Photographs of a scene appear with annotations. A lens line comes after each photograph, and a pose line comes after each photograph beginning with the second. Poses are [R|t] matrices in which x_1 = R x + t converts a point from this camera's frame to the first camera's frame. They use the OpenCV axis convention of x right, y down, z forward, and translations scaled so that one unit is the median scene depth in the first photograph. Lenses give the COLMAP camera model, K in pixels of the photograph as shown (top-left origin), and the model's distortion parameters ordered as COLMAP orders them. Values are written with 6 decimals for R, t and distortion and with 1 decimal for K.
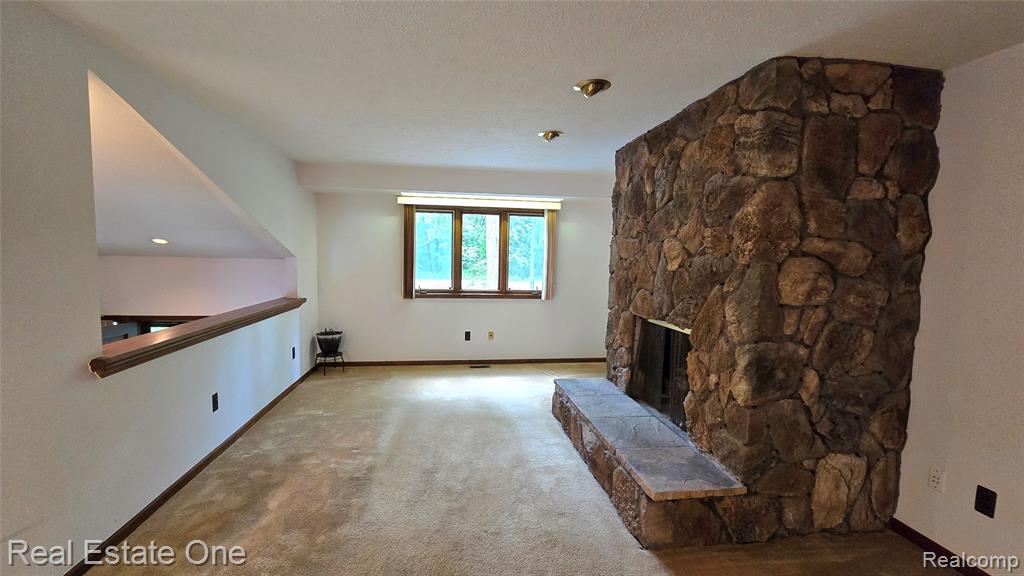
lens RADIAL K [[416.4, 0, 514.0], [0, 416.4, 292.9], [0, 0, 1]] dist [-0.001300, -0.000548]
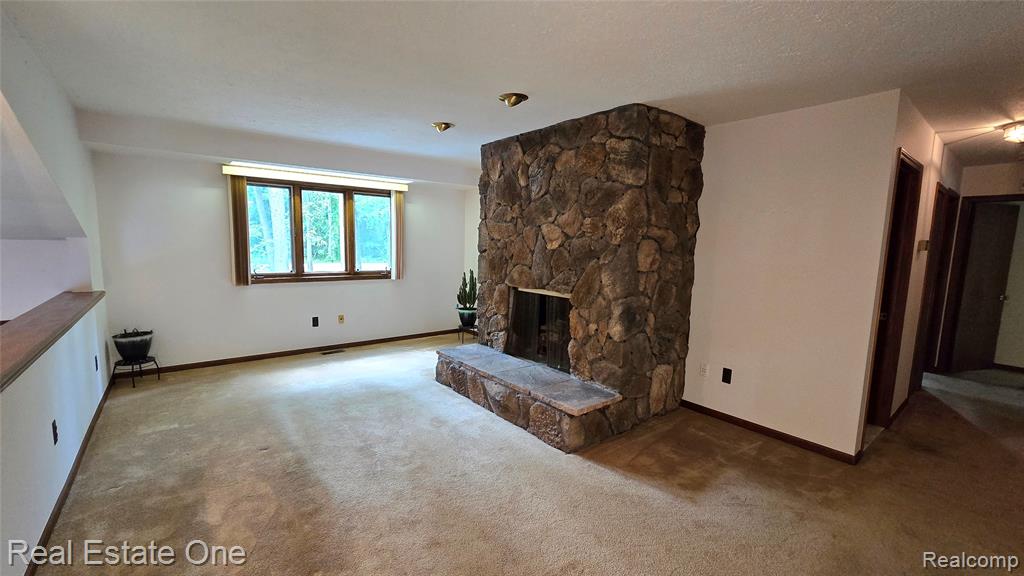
lens RADIAL K [[416.4, 0, 509.1], [0, 416.4, 293.8], [0, 0, 1]] dist [-0.001300, -0.000548]
pose [[0.866129, -0.064406, 0.495654, -0.392145], [0.038843, 0.997337, 0.061718, -0.000662], [-0.498309, -0.034203, 0.866325, -0.056251]]
